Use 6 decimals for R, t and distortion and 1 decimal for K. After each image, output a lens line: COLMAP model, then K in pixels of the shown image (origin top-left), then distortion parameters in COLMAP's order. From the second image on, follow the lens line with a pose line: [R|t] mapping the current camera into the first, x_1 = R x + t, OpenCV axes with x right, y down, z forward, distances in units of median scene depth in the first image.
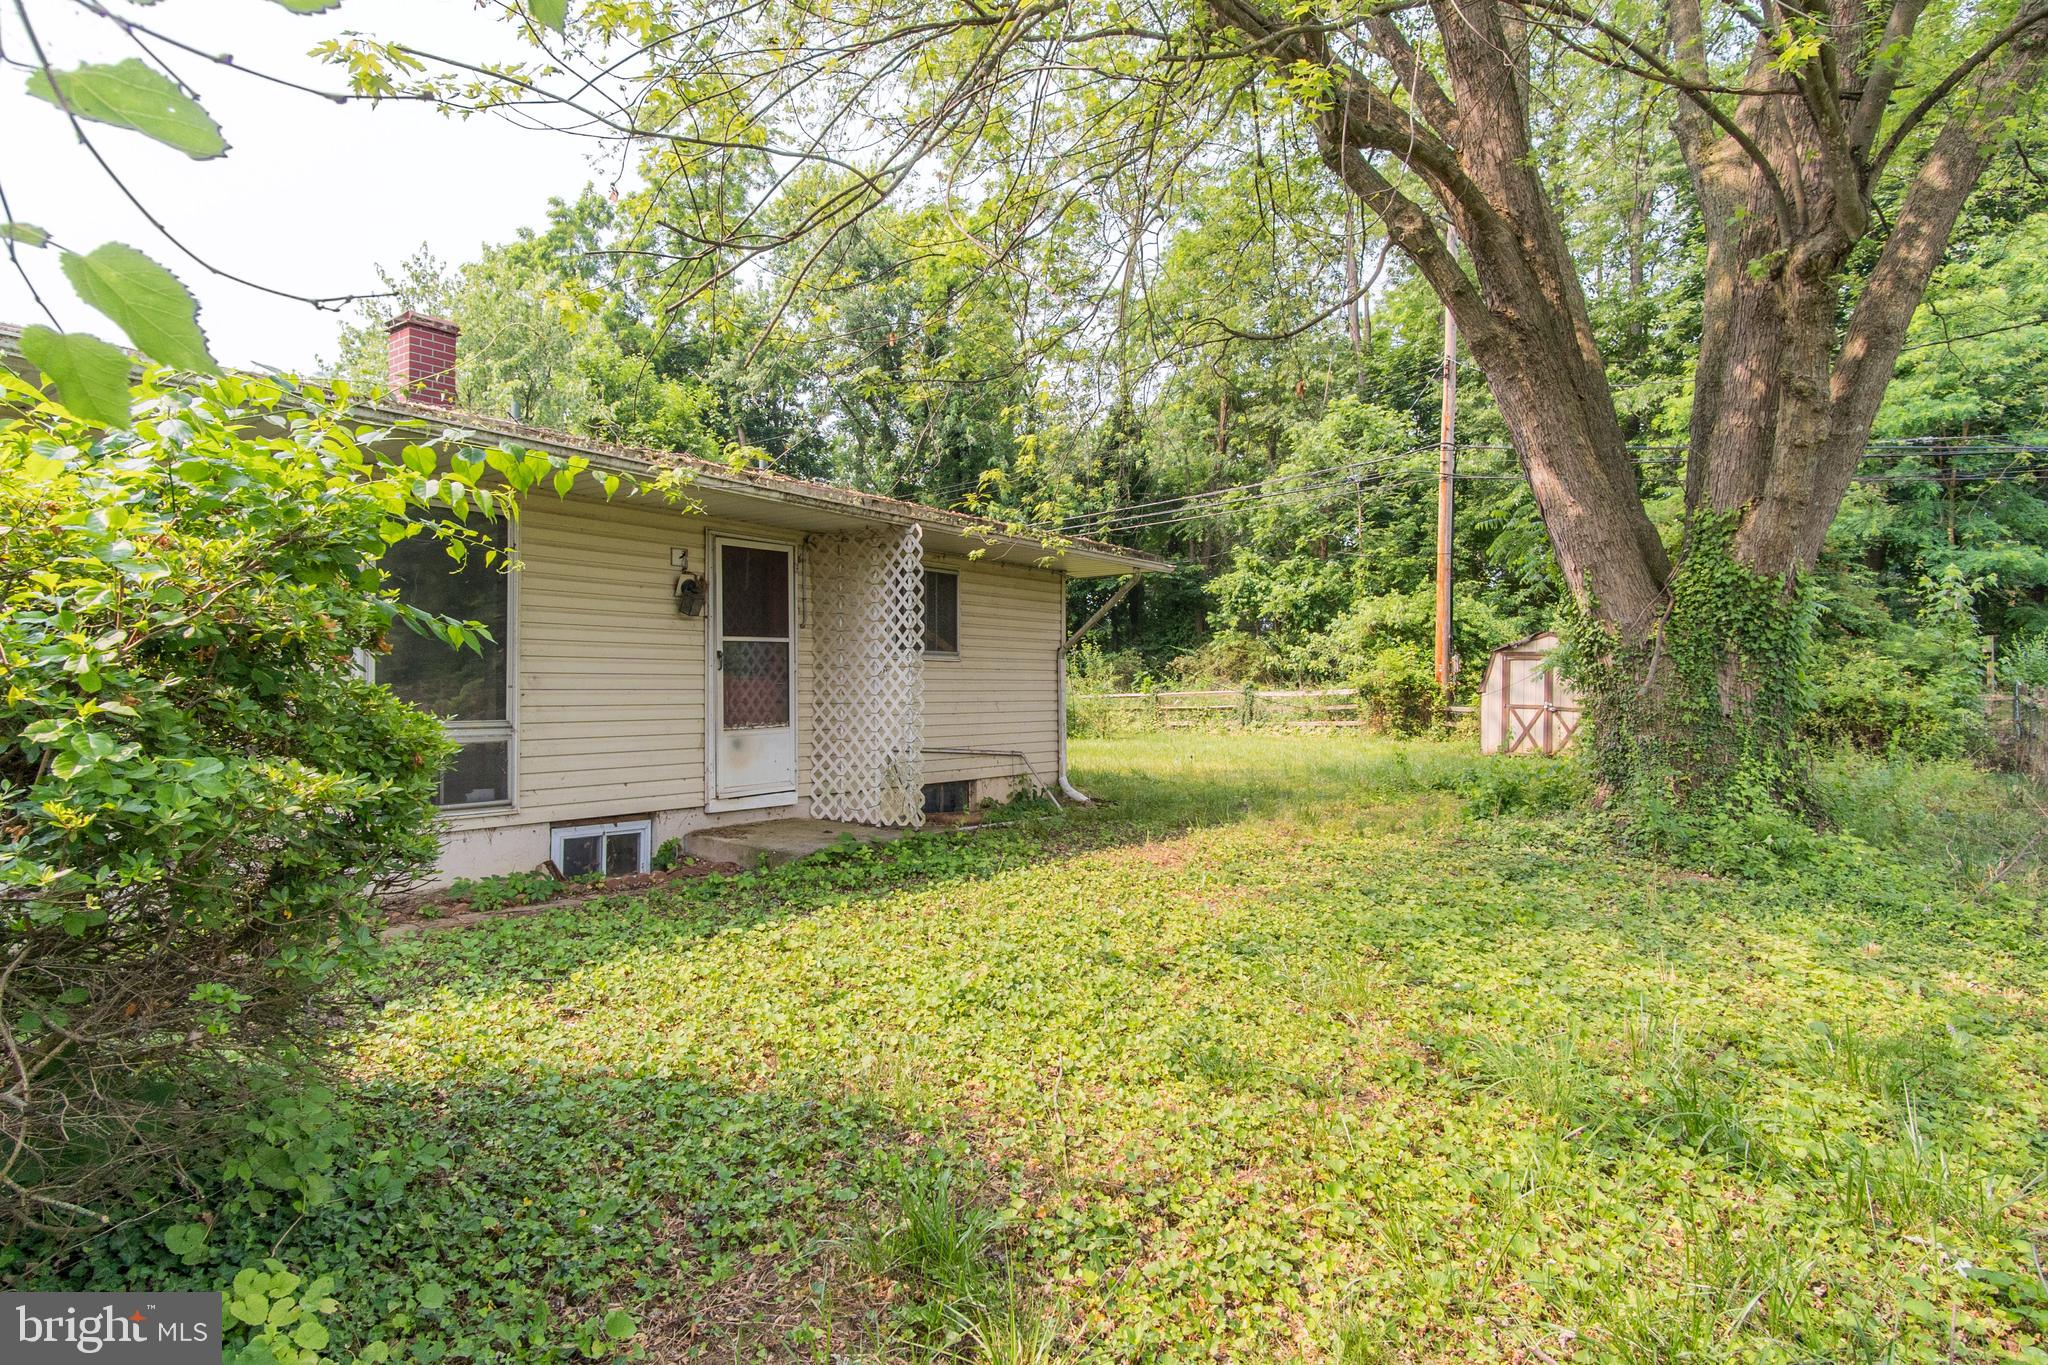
lens RADIAL K [[1018.0, 0, 1020.0], [0, 1018.0, 682.8], [0, 0, 1]] dist [-0.003812, -0.000678]
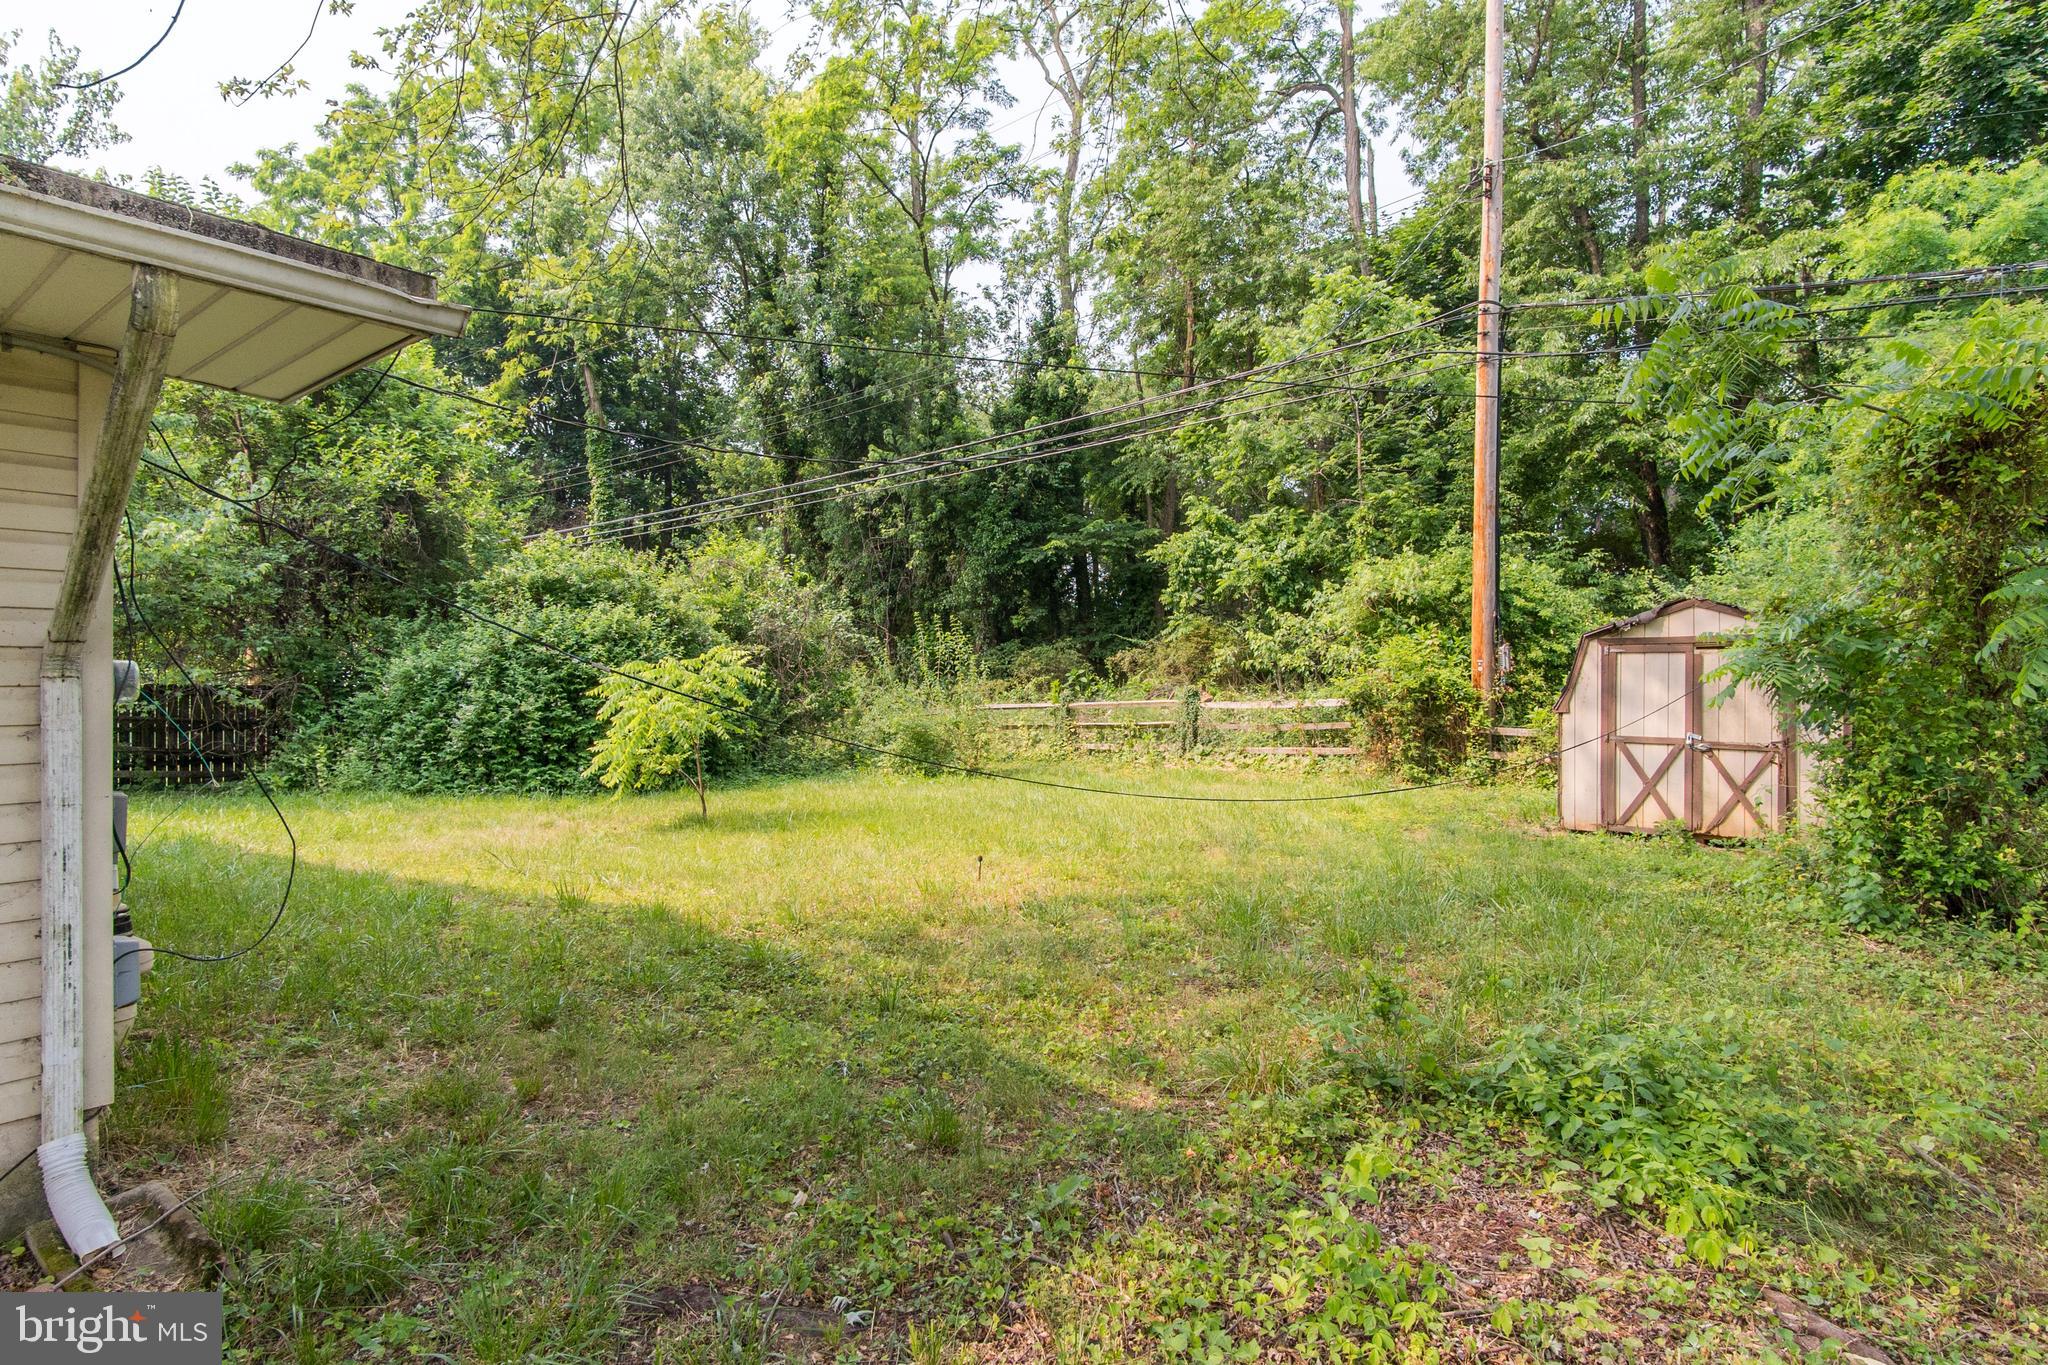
lens RADIAL K [[1018.0, 0, 1028.4], [0, 1018.0, 681.1], [0, 0, 1]] dist [-0.003812, -0.000678]
pose [[0.999850, -0.008227, -0.015223, 0.119732], [0.008300, 0.999954, 0.004710, -0.008250], [0.015183, -0.004836, 0.999873, 0.306157]]
